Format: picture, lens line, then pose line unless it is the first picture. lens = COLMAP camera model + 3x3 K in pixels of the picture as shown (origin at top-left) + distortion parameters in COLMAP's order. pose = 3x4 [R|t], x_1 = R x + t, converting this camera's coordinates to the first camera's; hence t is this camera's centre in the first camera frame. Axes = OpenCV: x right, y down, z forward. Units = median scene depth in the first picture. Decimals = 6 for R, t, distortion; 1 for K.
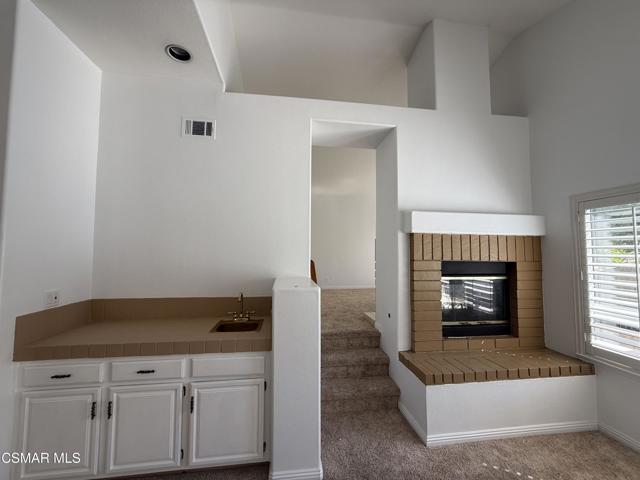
lens RADIAL K [[258.1, 0, 320.0], [0, 258.1, 240.0], [0, 0, 1]] dist [0.011822, 0.000030]
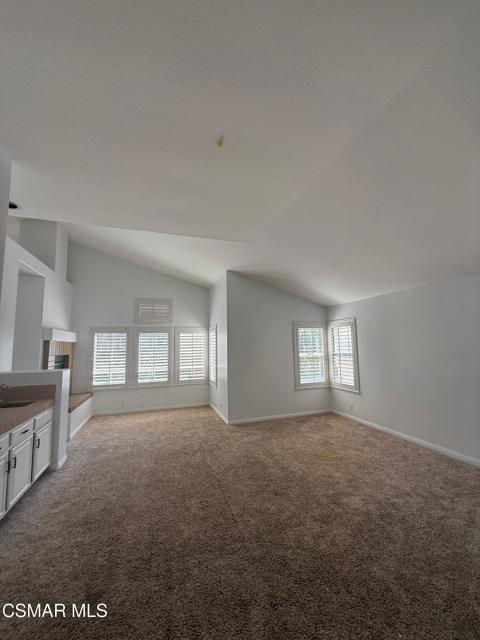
lens RADIAL K [[258.1, 0, 240.0], [0, 258.1, 320.0], [0, 0, 1]] dist [0.011822, 0.000030]
pose [[-0.170881, 0.094086, 0.980789, -1.769528], [-0.044732, 0.993663, -0.103115, -0.045244], [-0.984276, -0.061493, -0.165589, 0.010984]]
